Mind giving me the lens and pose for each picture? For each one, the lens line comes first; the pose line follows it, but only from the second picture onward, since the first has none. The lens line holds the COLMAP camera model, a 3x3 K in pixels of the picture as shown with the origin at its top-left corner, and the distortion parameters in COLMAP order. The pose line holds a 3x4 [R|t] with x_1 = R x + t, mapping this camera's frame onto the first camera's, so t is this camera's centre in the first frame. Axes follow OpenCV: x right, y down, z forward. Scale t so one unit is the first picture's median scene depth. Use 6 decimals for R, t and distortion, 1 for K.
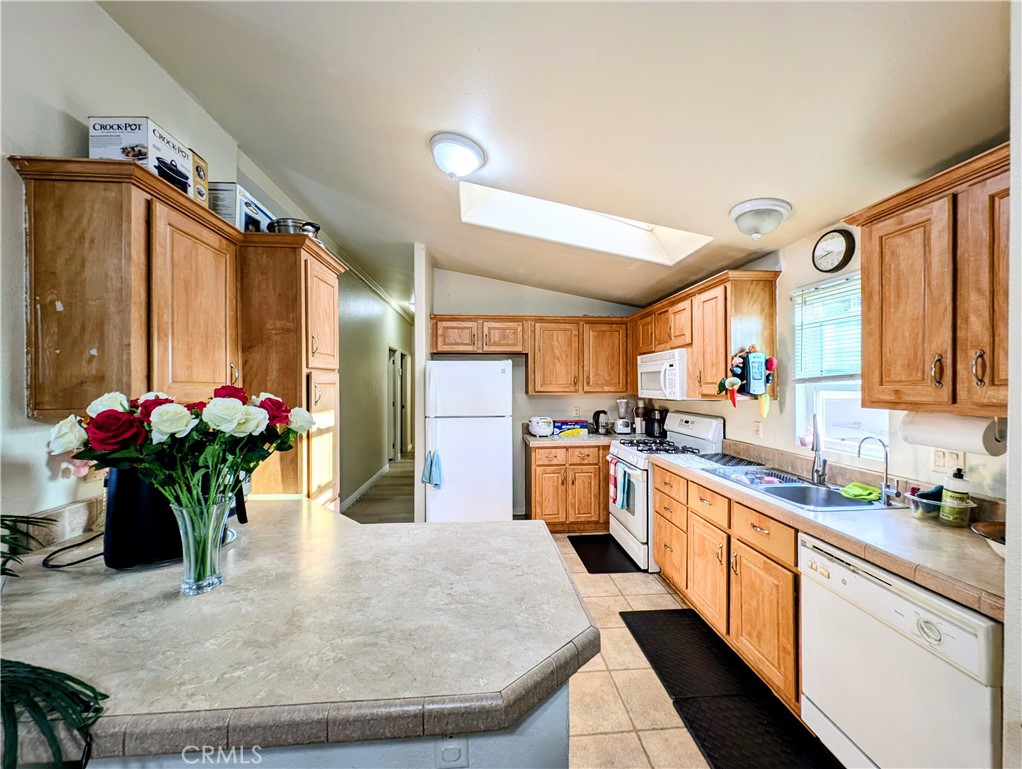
lens RADIAL K [[394.2, 0, 511.9], [0, 394.2, 386.3], [0, 0, 1]] dist [0.006955, -0.000154]
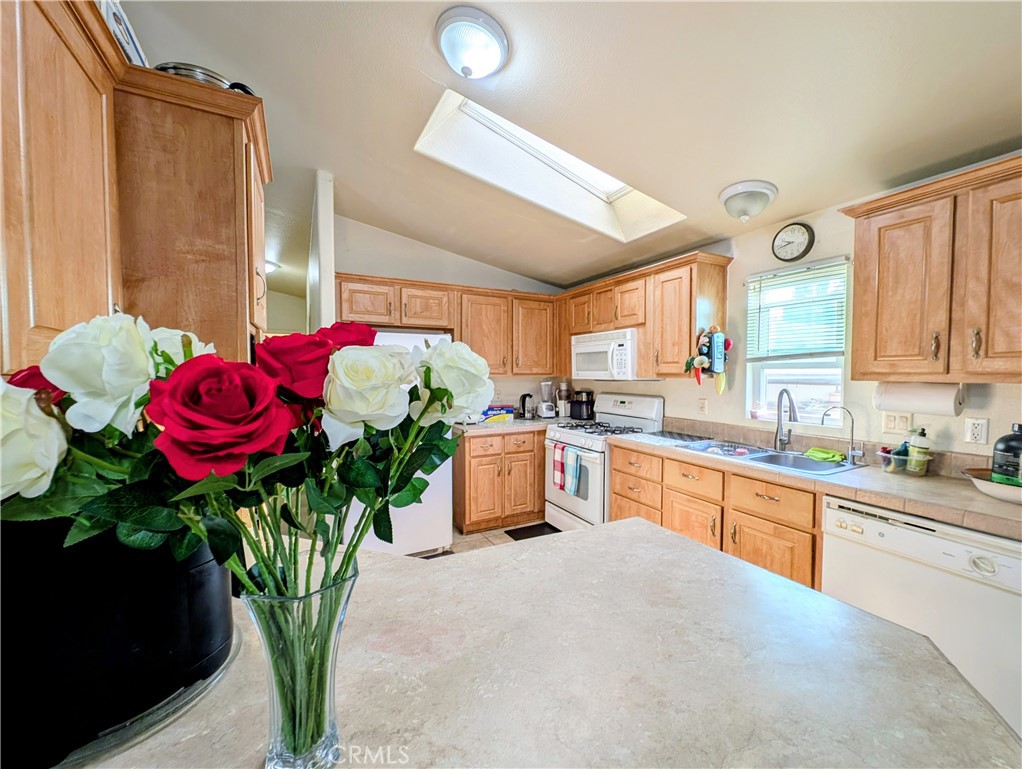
lens RADIAL K [[408.7, 0, 509.7], [0, 408.7, 387.1], [0, 0, 1]] dist [0.001610, 0.000082]
pose [[0.921276, -0.010977, 0.388754, -0.308041], [-0.001222, 0.999515, 0.031119, 0.025109], [-0.388907, -0.029144, 0.920816, 0.198474]]
